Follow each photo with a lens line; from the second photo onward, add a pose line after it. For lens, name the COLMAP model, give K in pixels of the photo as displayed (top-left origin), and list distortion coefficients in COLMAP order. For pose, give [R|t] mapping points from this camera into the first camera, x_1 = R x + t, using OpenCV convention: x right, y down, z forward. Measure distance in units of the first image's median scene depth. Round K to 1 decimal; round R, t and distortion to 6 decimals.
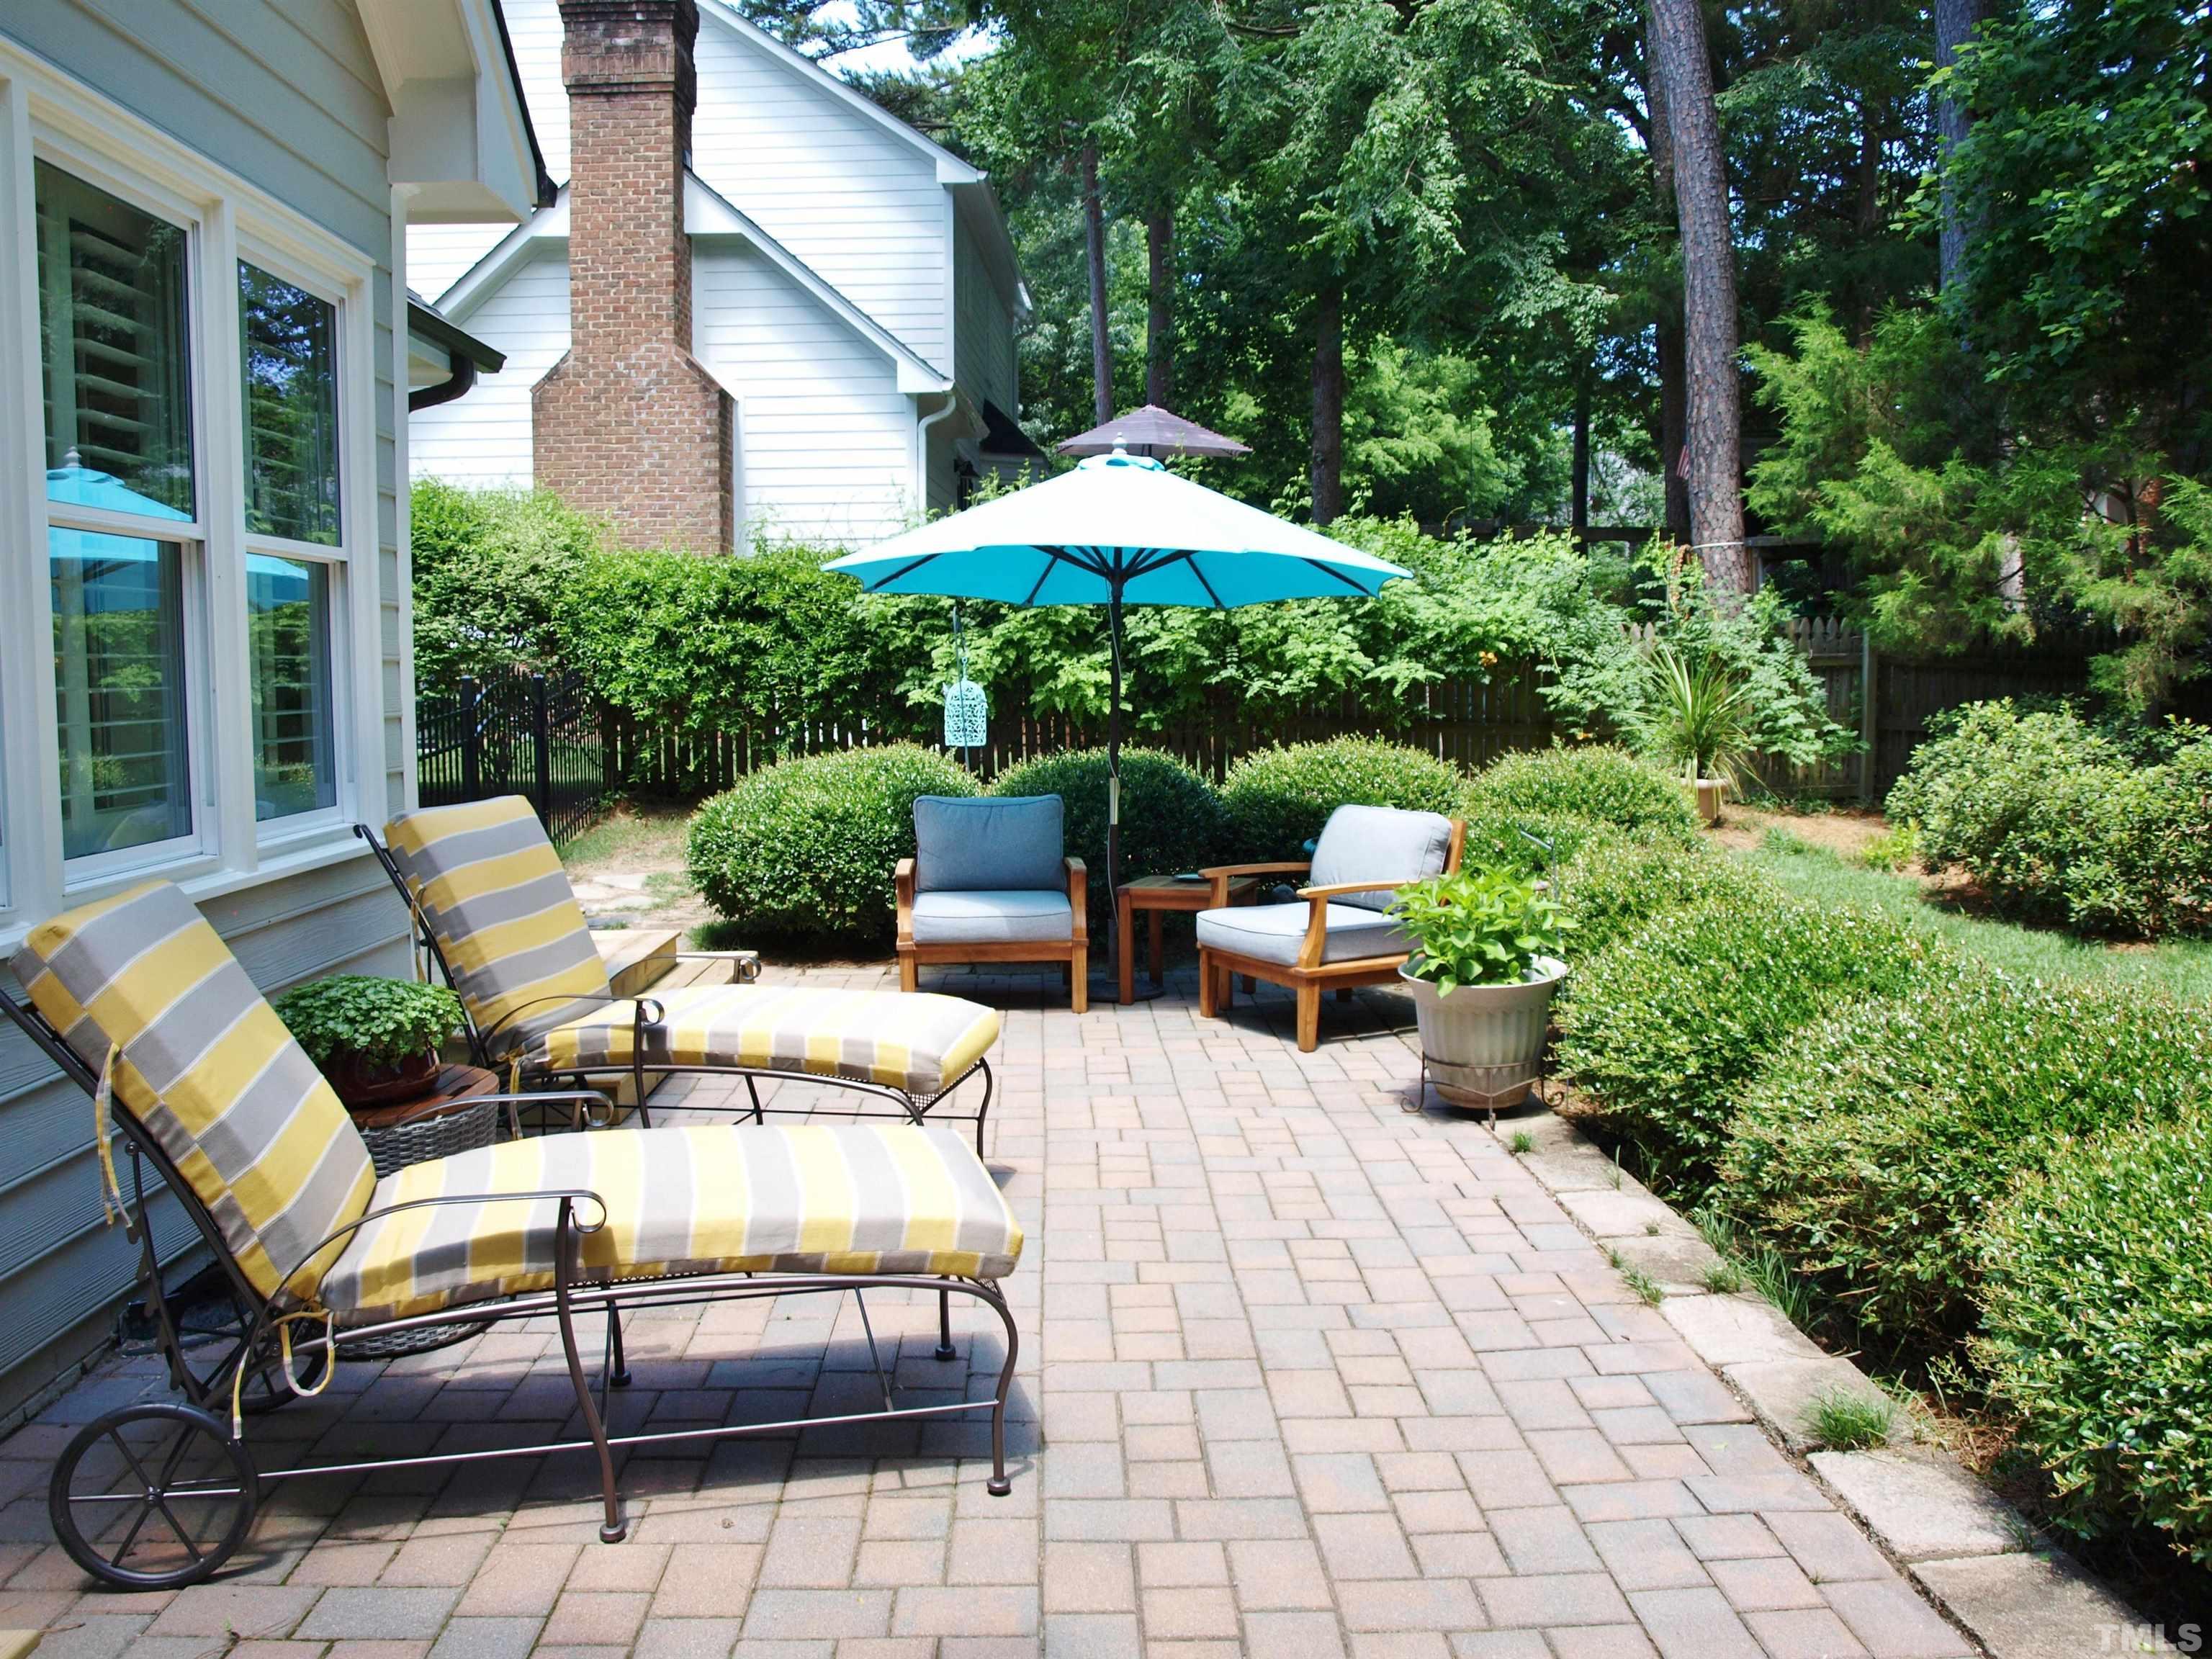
lens RADIAL K [[1762.2, 0, 1091.7], [0, 1762.2, 817.0], [0, 0, 1]] dist [-0.106270, 0.065550]
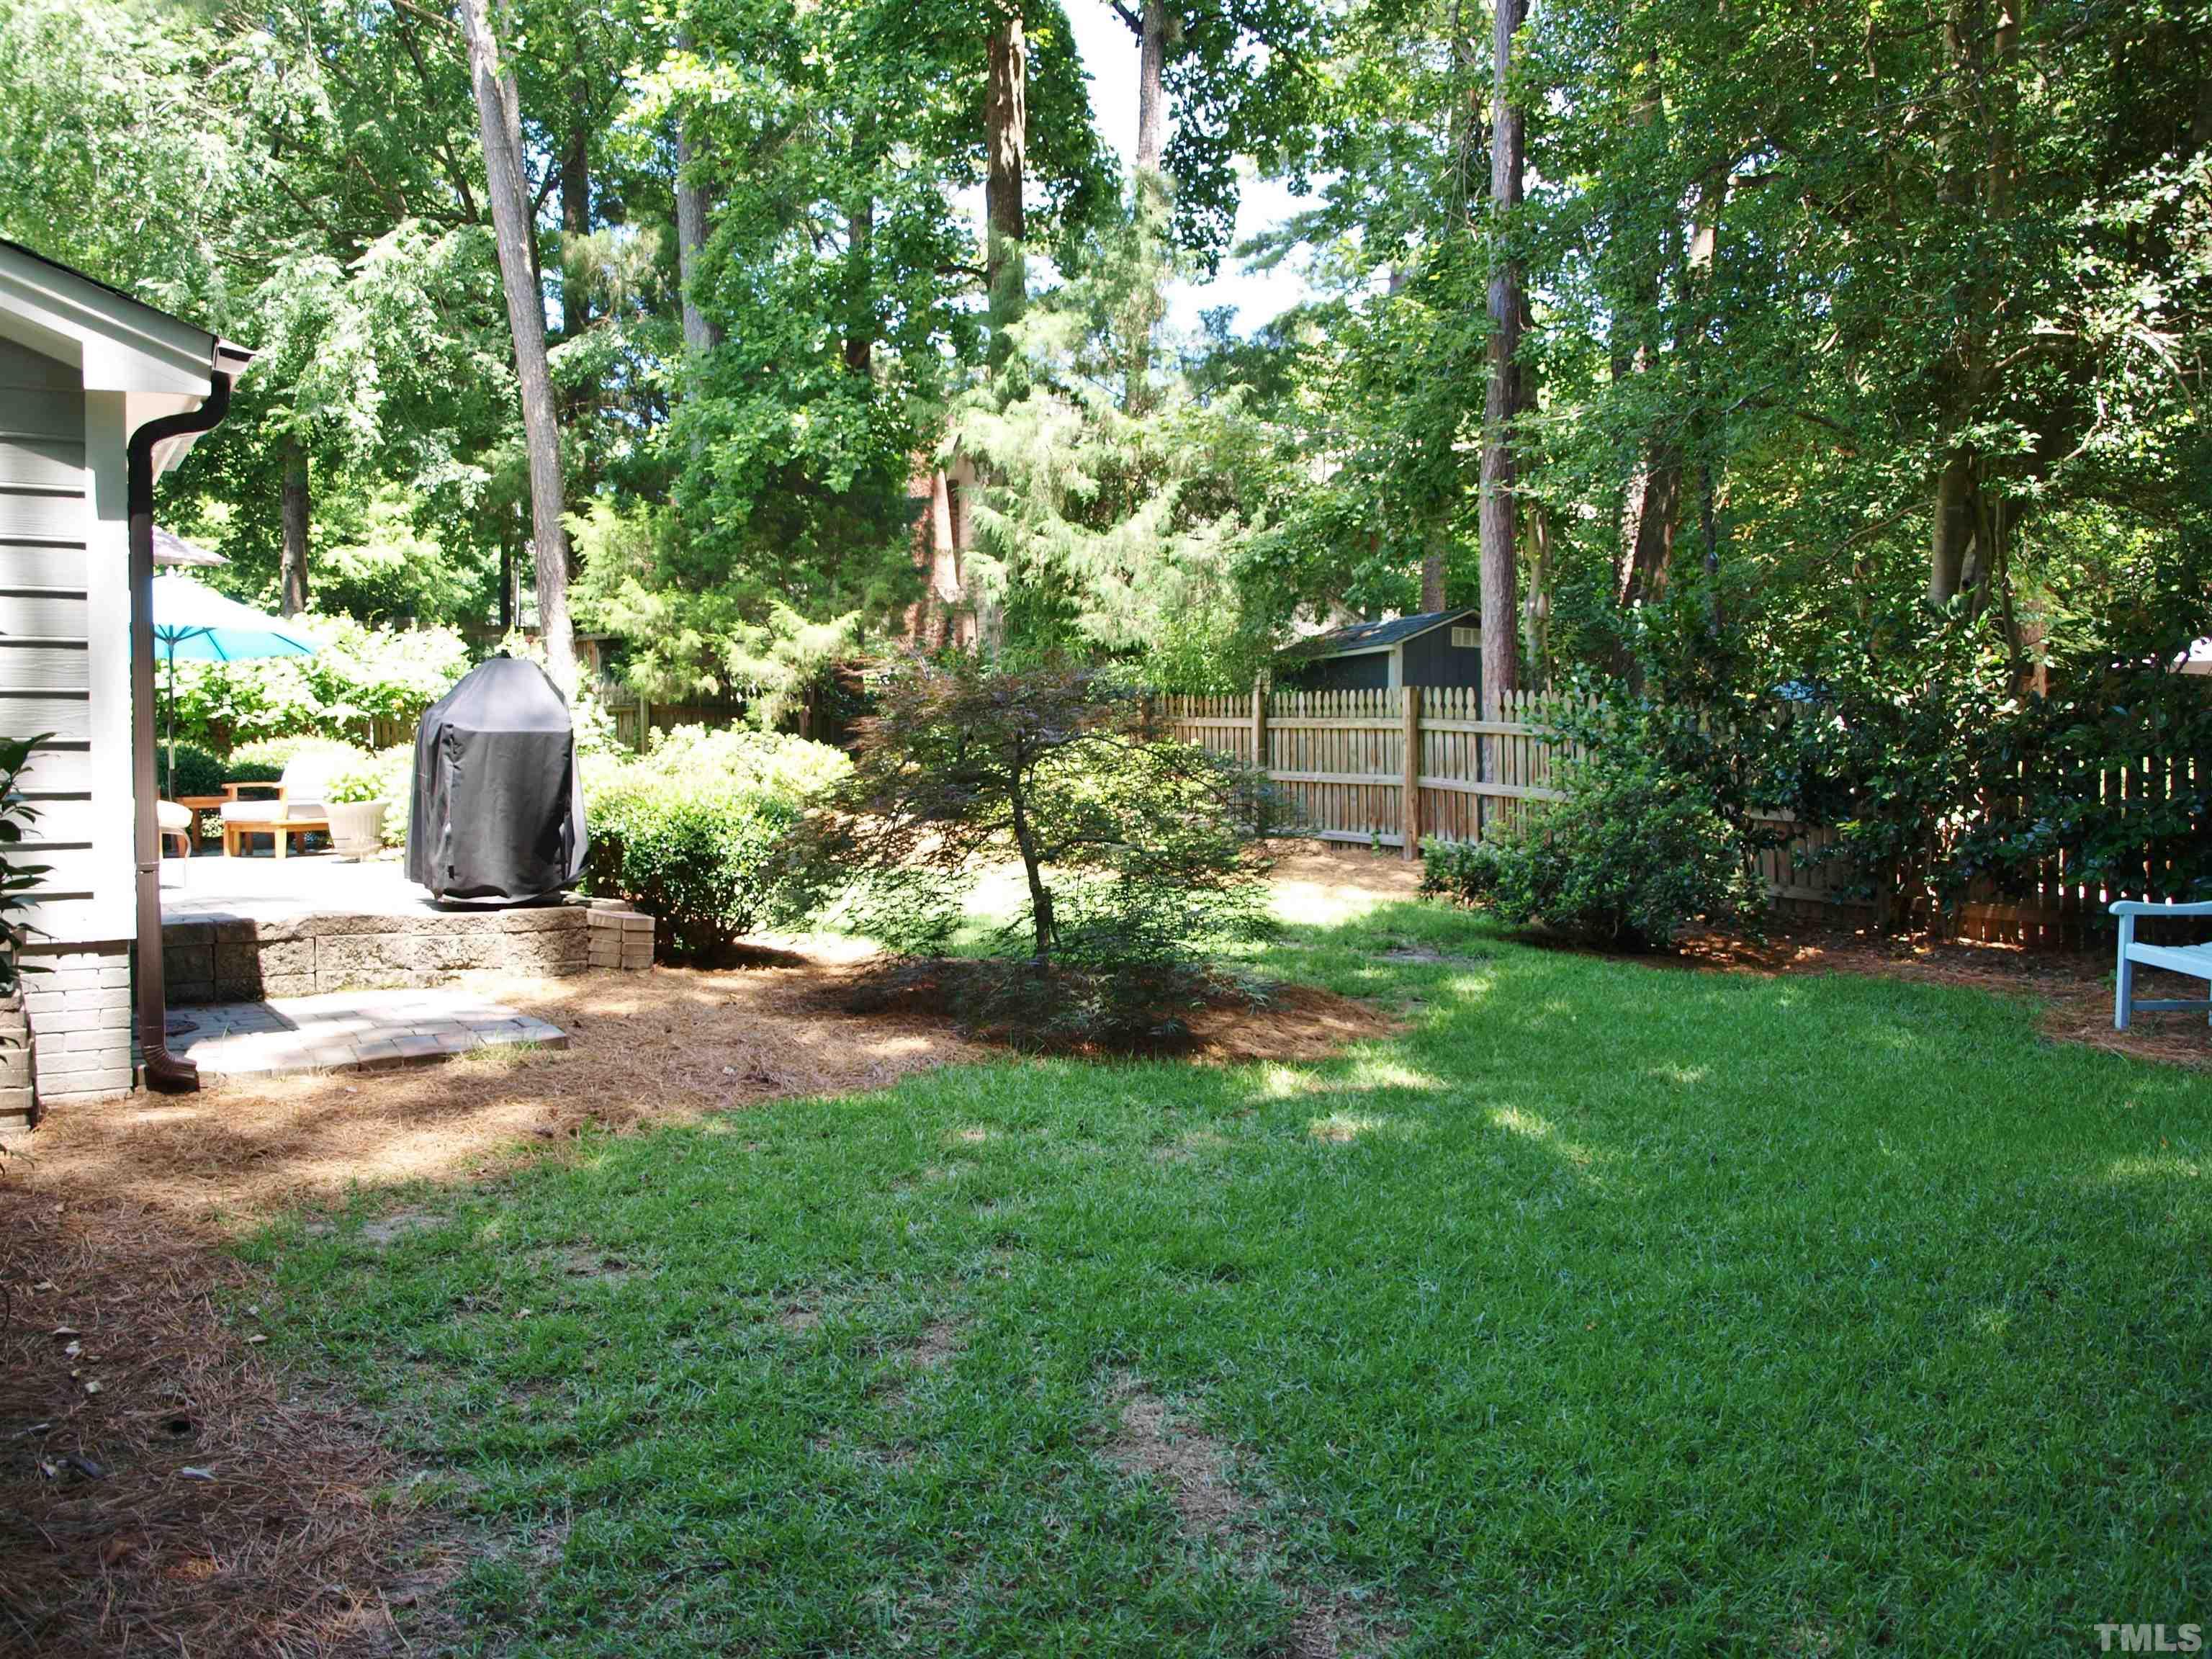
lens RADIAL K [[1762.2, 0, 1091.7], [0, 1762.2, 817.0], [0, 0, 1]] dist [-0.106270, 0.065550]
pose [[0.848211, -0.021767, 0.529211, -0.076990], [0.053363, 0.997583, -0.044497, 0.115971], [-0.526964, 0.065983, 0.847322, -0.665271]]
